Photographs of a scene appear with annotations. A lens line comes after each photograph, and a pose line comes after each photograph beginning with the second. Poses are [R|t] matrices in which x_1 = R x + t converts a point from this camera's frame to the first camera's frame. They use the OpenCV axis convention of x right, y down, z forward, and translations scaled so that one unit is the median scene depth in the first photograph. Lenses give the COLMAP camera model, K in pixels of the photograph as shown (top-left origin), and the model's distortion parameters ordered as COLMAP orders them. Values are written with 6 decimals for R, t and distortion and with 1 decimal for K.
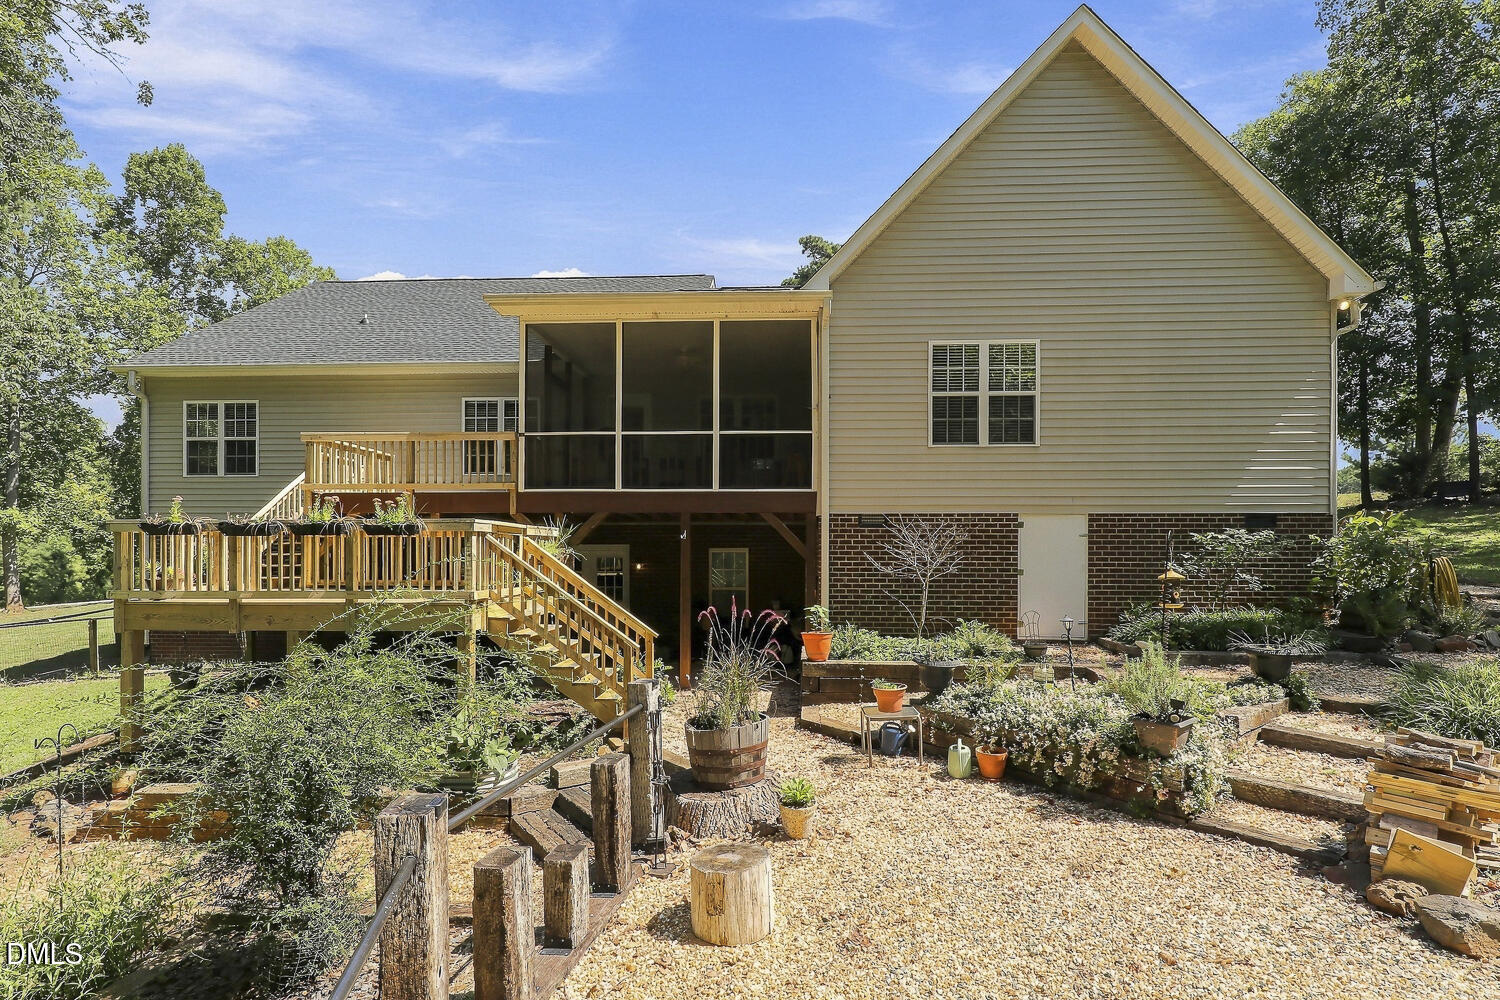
lens RADIAL K [[687.0, 0, 750.1], [0, 687.0, 544.3], [0, 0, 1]] dist [0.002032, 0.000510]
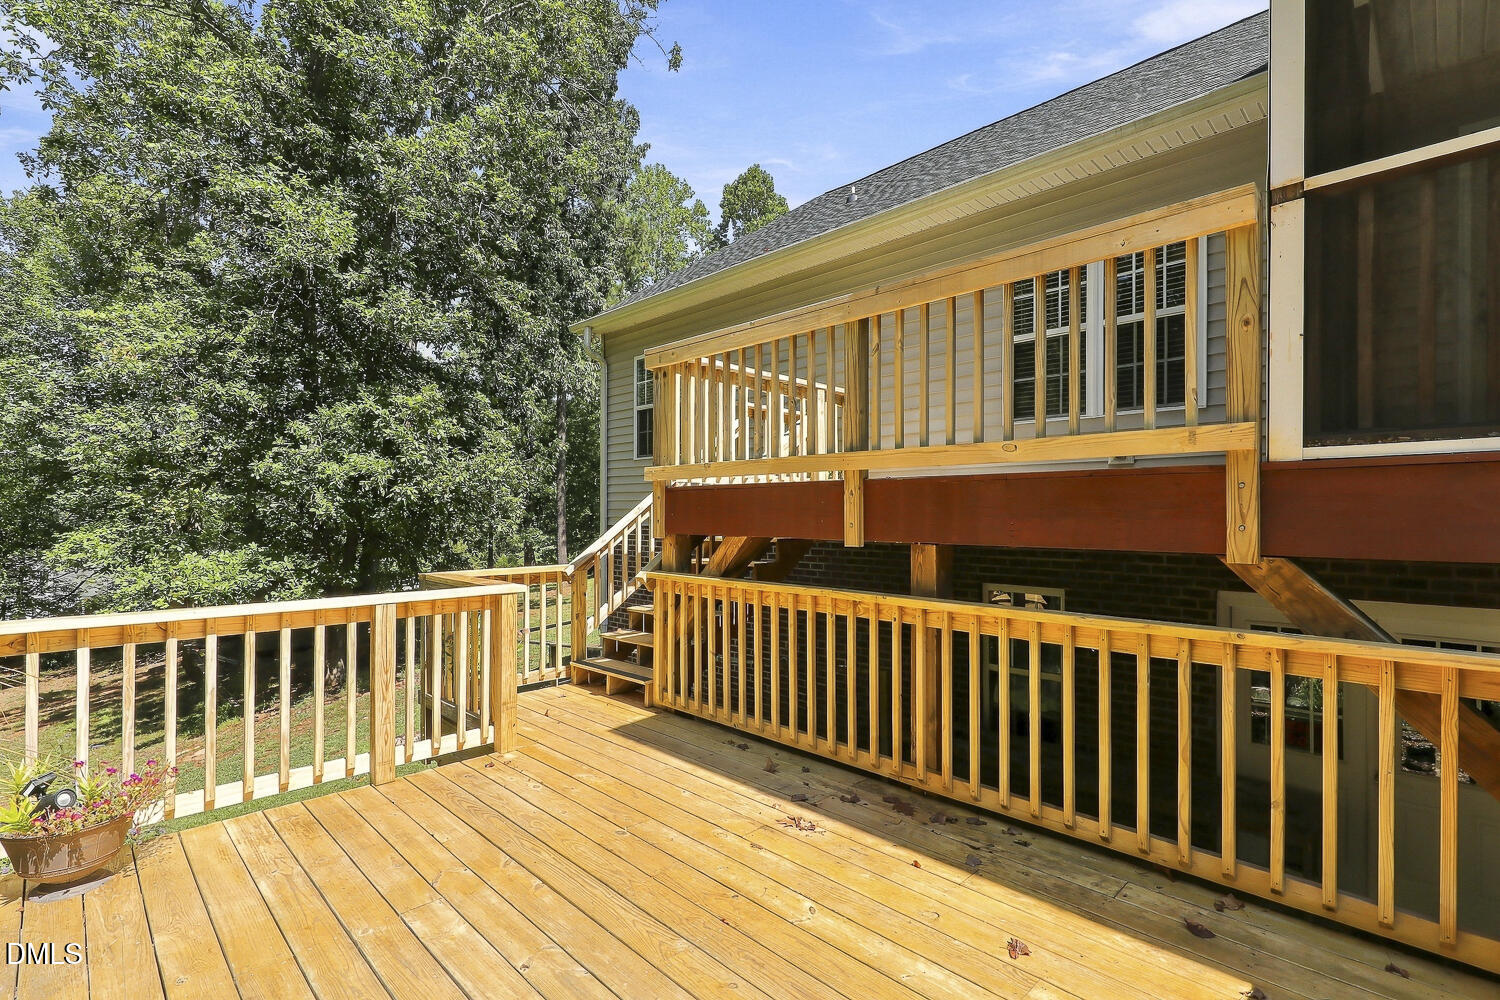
lens RADIAL K [[687.0, 0, 777.8], [0, 687.0, 499.0], [0, 0, 1]] dist [-0.000367, 0.000301]
pose [[0.758848, -0.013289, -0.651132, -0.245466], [0.005507, 0.999887, -0.013989, -0.048167], [0.651244, 0.007030, 0.758836, 0.571246]]
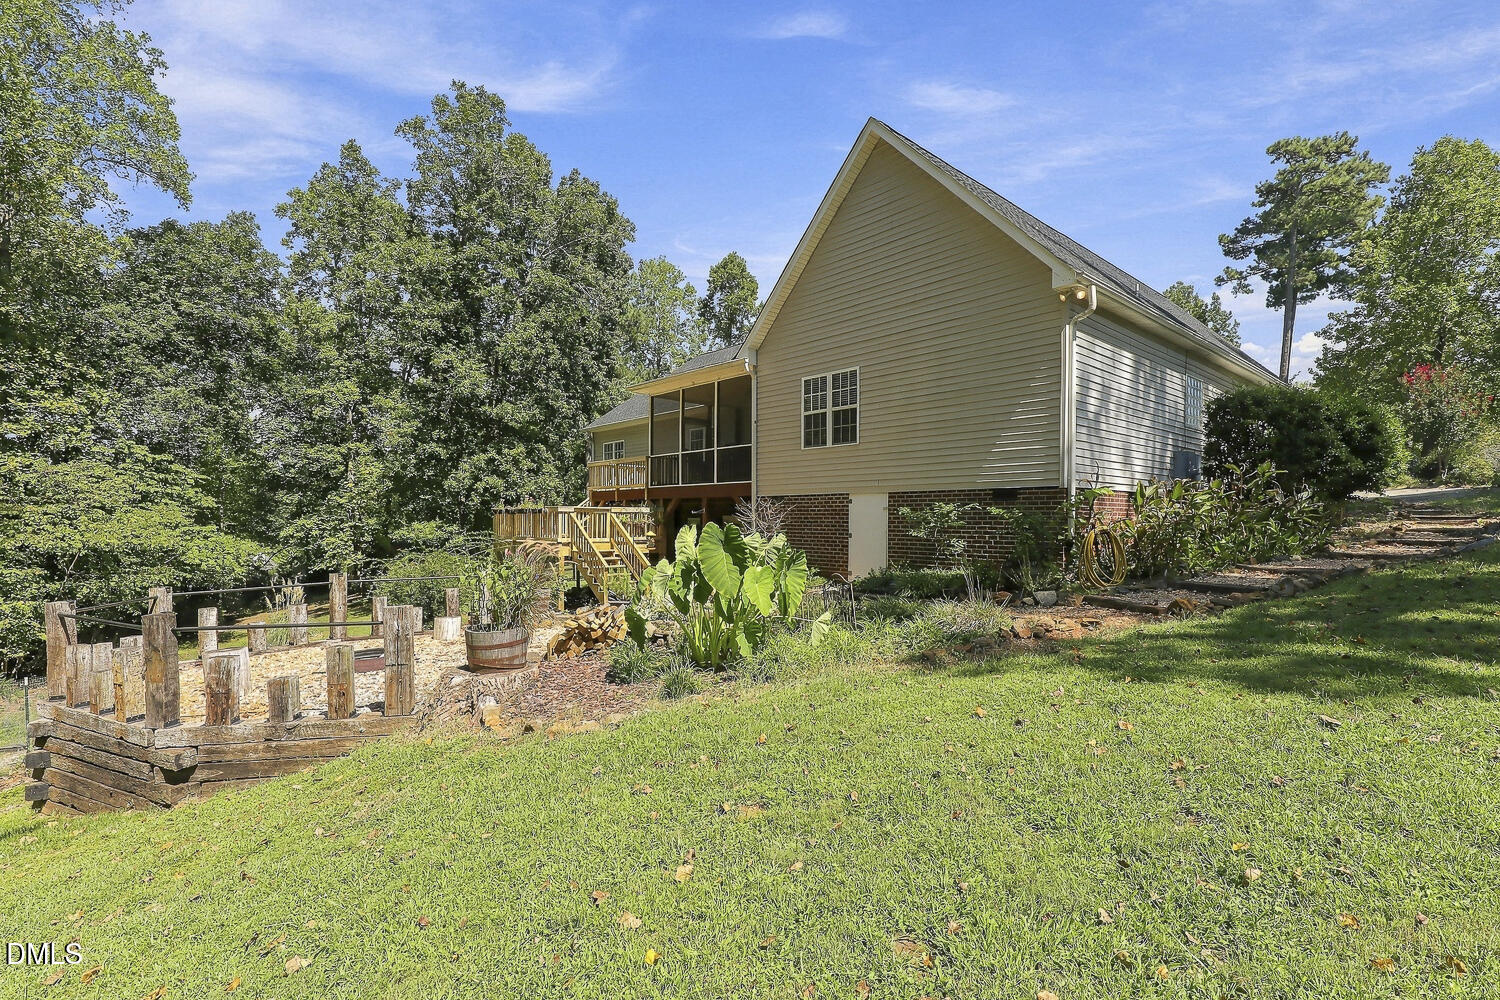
lens RADIAL K [[687.0, 0, 777.8], [0, 687.0, 499.0], [0, 0, 1]] dist [-0.000367, 0.000301]
pose [[0.724135, -0.019282, -0.689388, 0.928623], [0.005392, 0.999737, -0.022298, -0.002308], [0.689637, 0.012430, 0.724049, -0.077174]]
